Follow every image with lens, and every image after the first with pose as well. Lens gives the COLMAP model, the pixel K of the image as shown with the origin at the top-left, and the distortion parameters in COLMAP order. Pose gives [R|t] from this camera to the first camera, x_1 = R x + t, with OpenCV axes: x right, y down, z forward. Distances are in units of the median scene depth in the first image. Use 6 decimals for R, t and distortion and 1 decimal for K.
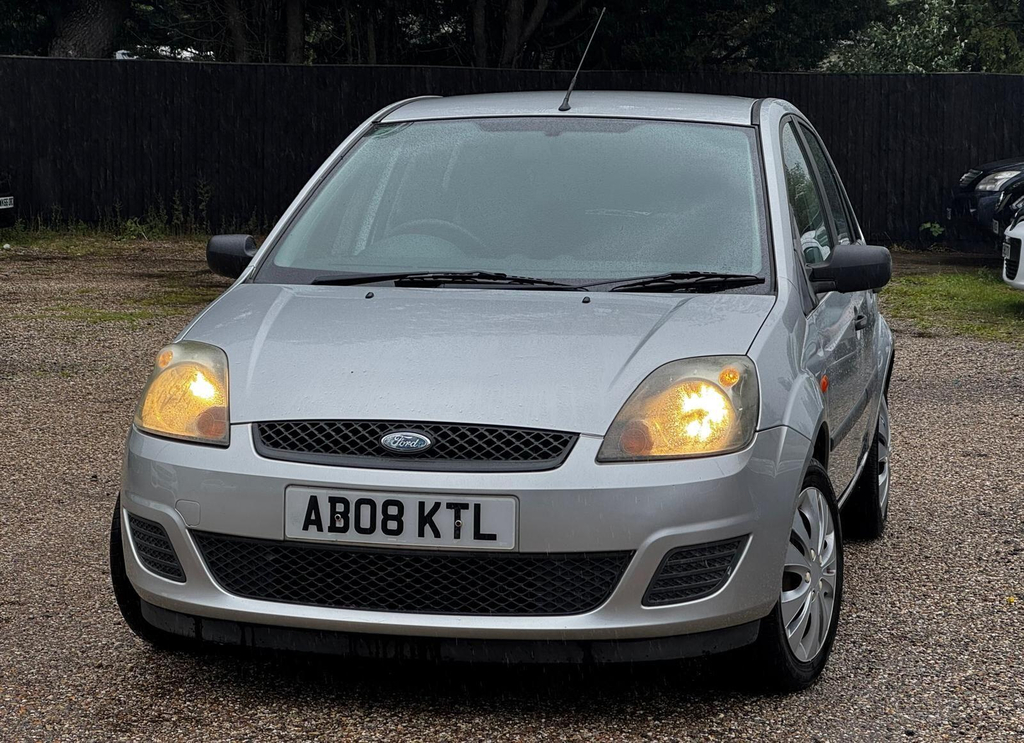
lens RADIAL K [[2490.0, 0, 512.0], [0, 2490.0, 371.5], [0, 0, 1]] dist [-0.321199, 8.738406]
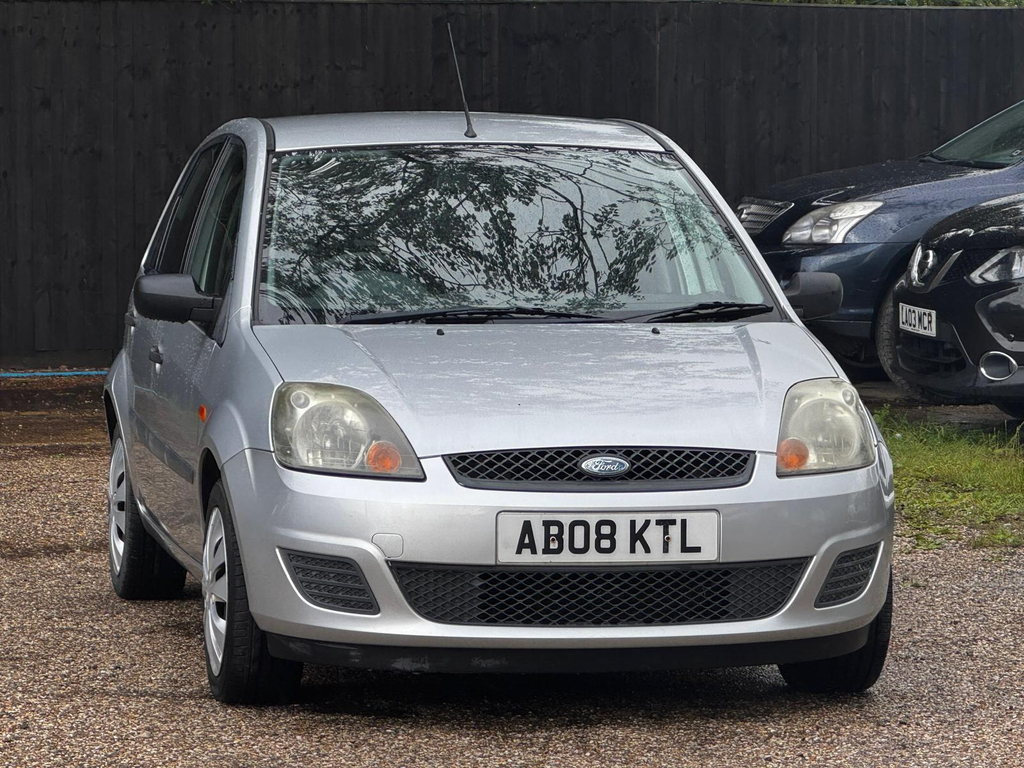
lens RADIAL K [[4366.7, 0, 512.0], [0, 4366.7, 384.0], [0, 0, 1]] dist [-0.487198, 6.980664]
pose [[0.916206, -0.029919, 0.399589, -0.822358], [0.039871, 0.999067, -0.016614, 0.022766], [-0.398719, 0.031154, 0.916544, -0.691479]]
